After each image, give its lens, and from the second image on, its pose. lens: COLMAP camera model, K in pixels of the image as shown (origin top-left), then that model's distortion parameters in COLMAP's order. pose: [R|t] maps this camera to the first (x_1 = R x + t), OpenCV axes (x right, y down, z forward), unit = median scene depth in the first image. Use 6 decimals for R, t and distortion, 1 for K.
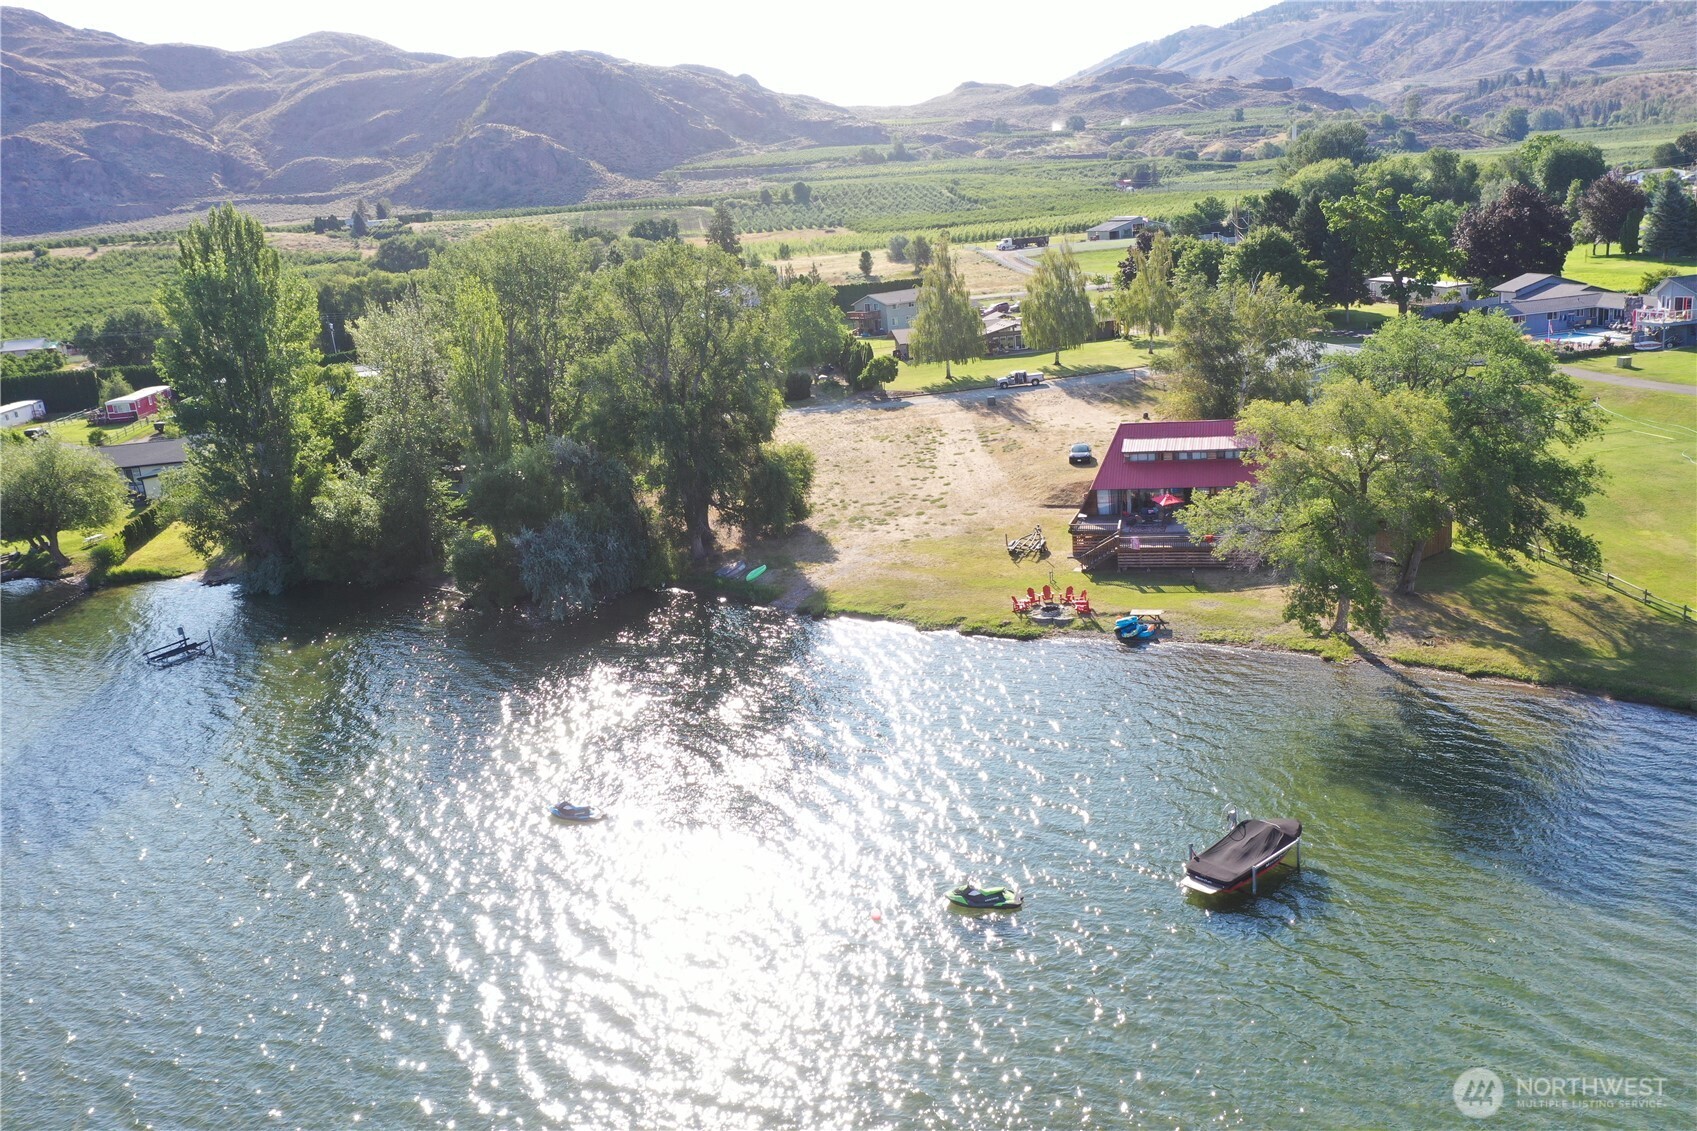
lens RADIAL K [[1348.1, 0, 848.5], [0, 1348.1, 565.5], [0, 0, 1]] dist [0.022264, -0.009759]
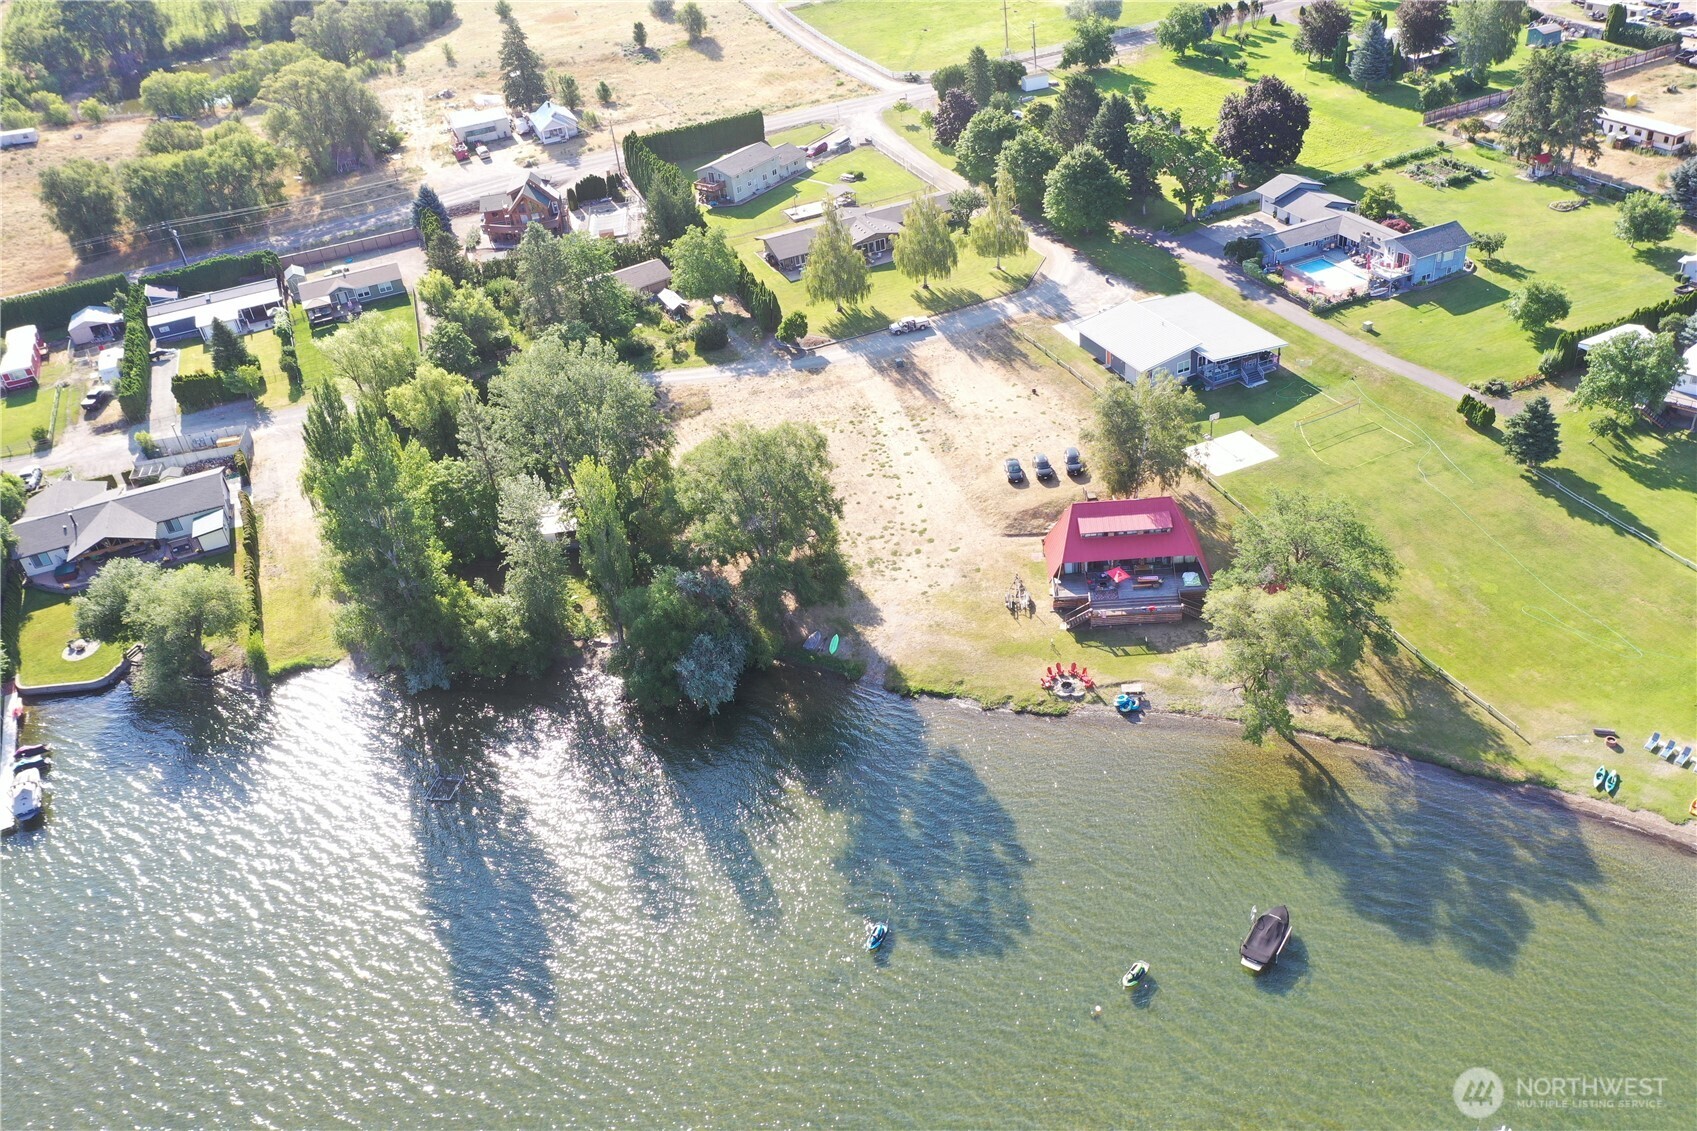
lens RADIAL K [[1348.1, 0, 848.5], [0, 1348.1, 565.5], [0, 0, 1]] dist [0.022264, -0.009759]
pose [[0.967665, -0.155610, 0.198521, -0.288461], [0.086302, 0.943780, 0.319112, -0.467652], [-0.237017, -0.291660, 0.926692, -0.254330]]
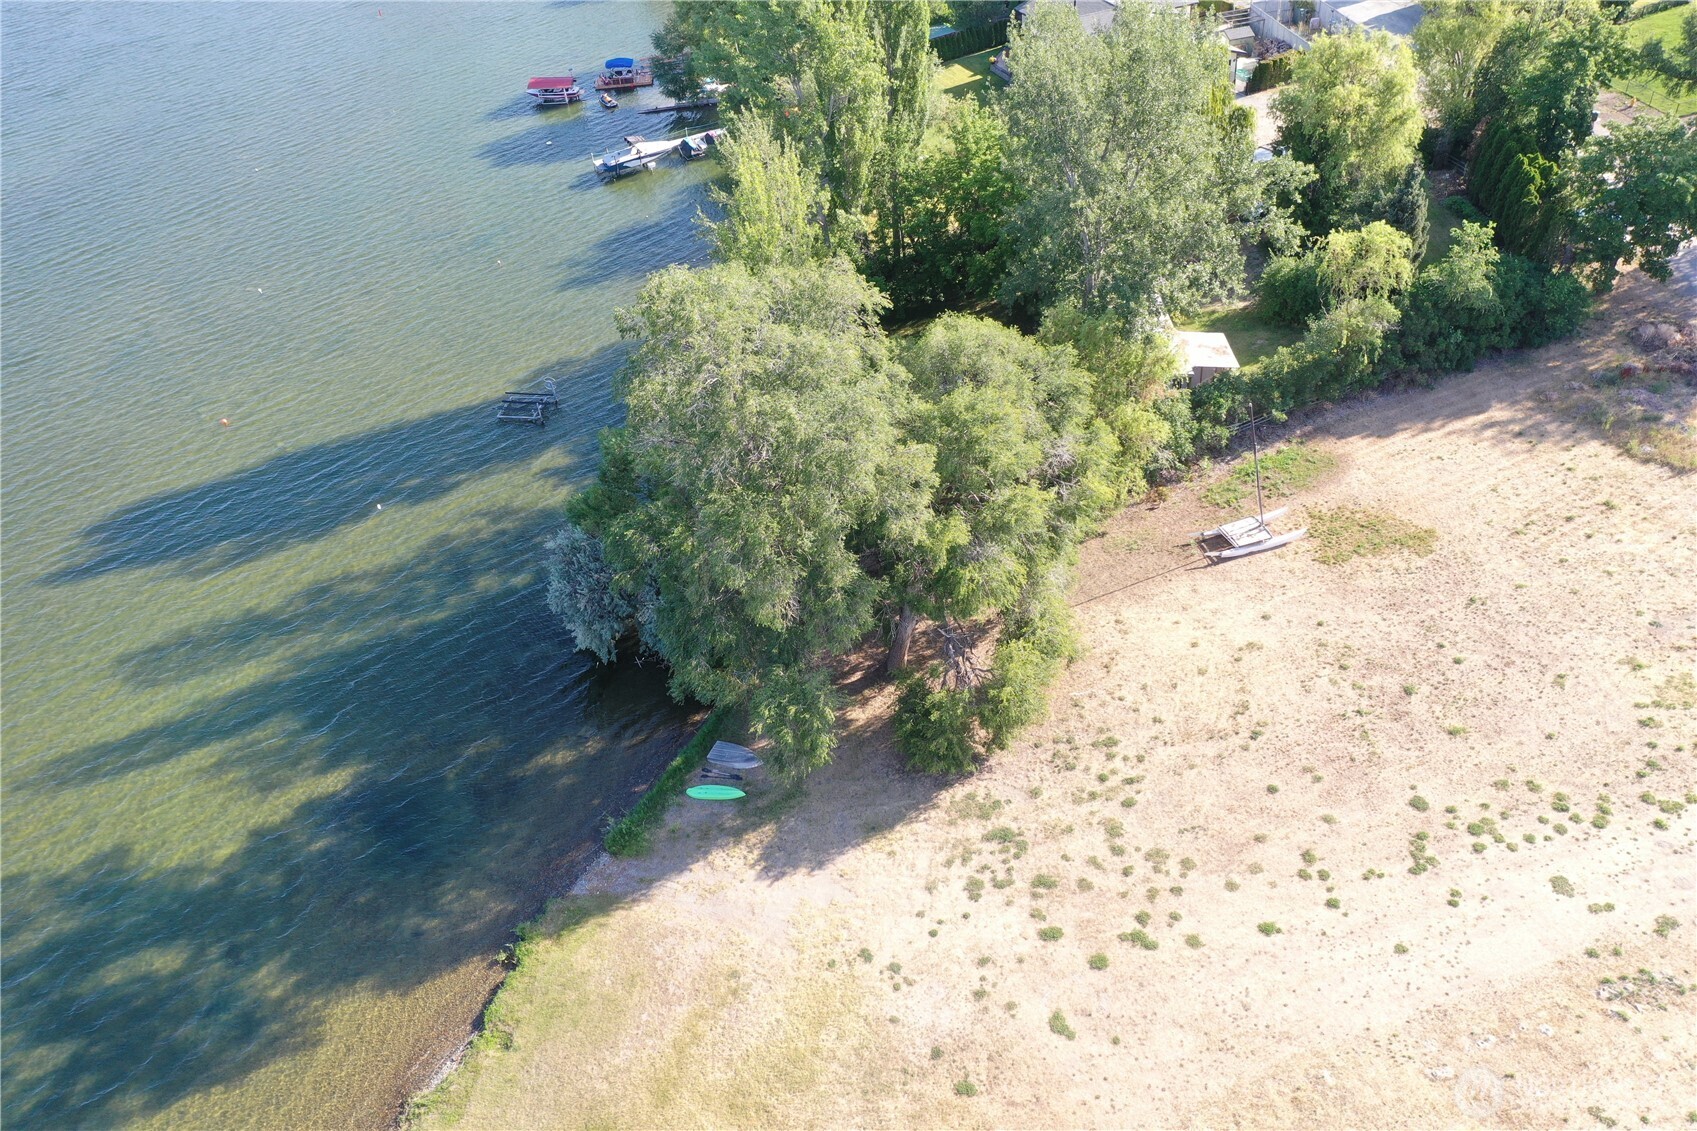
lens RADIAL K [[1343.6, 0, 848.5], [0, 1343.6, 565.5], [0, 0, 1]] dist [0.012402, 0.004013]
pose [[0.261071, 0.653608, -0.710380, 0.299008], [-0.191591, 0.756345, 0.625488, -0.440245], [0.946116, -0.027194, 0.322685, 0.771984]]
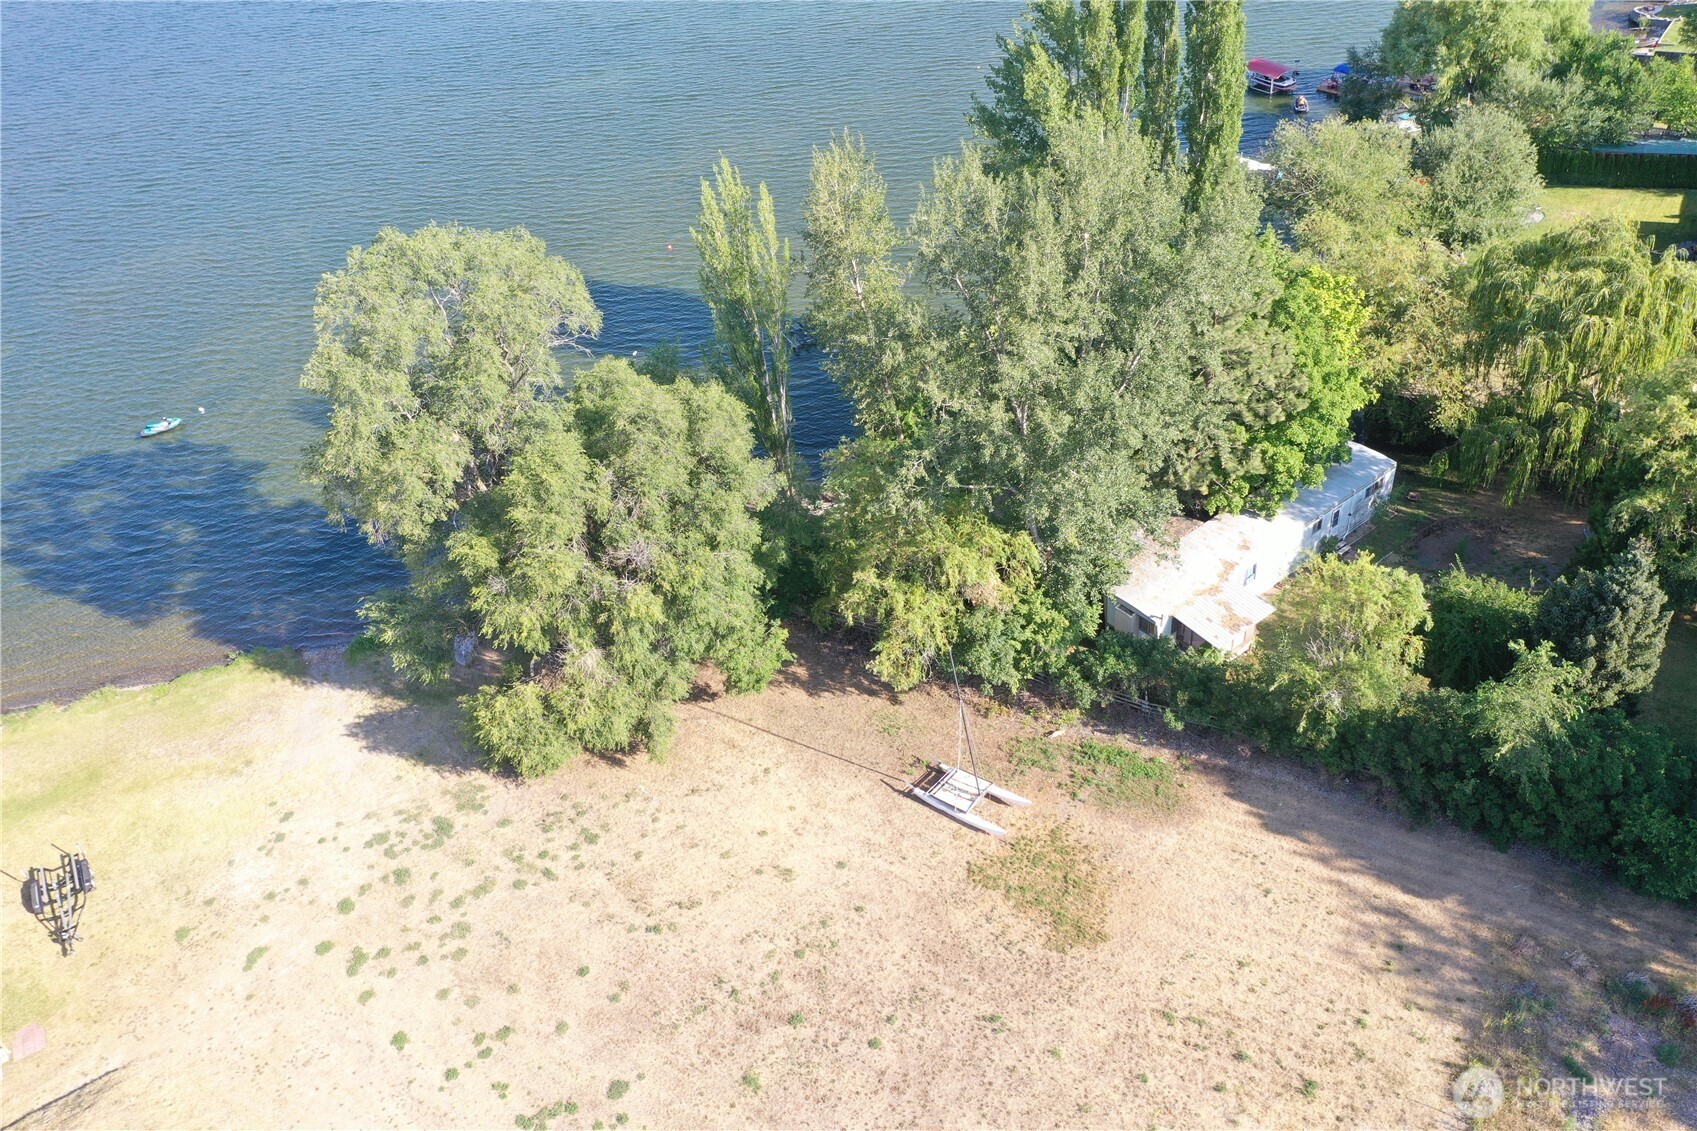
lens RADIAL K [[1343.6, 0, 848.5], [0, 1343.6, 565.5], [0, 0, 1]] dist [0.012402, 0.004013]
pose [[-0.614526, 0.589813, -0.523906, 0.132432], [-0.059229, 0.627731, 0.776174, -0.559690], [0.786670, 0.508009, -0.350823, 1.281180]]
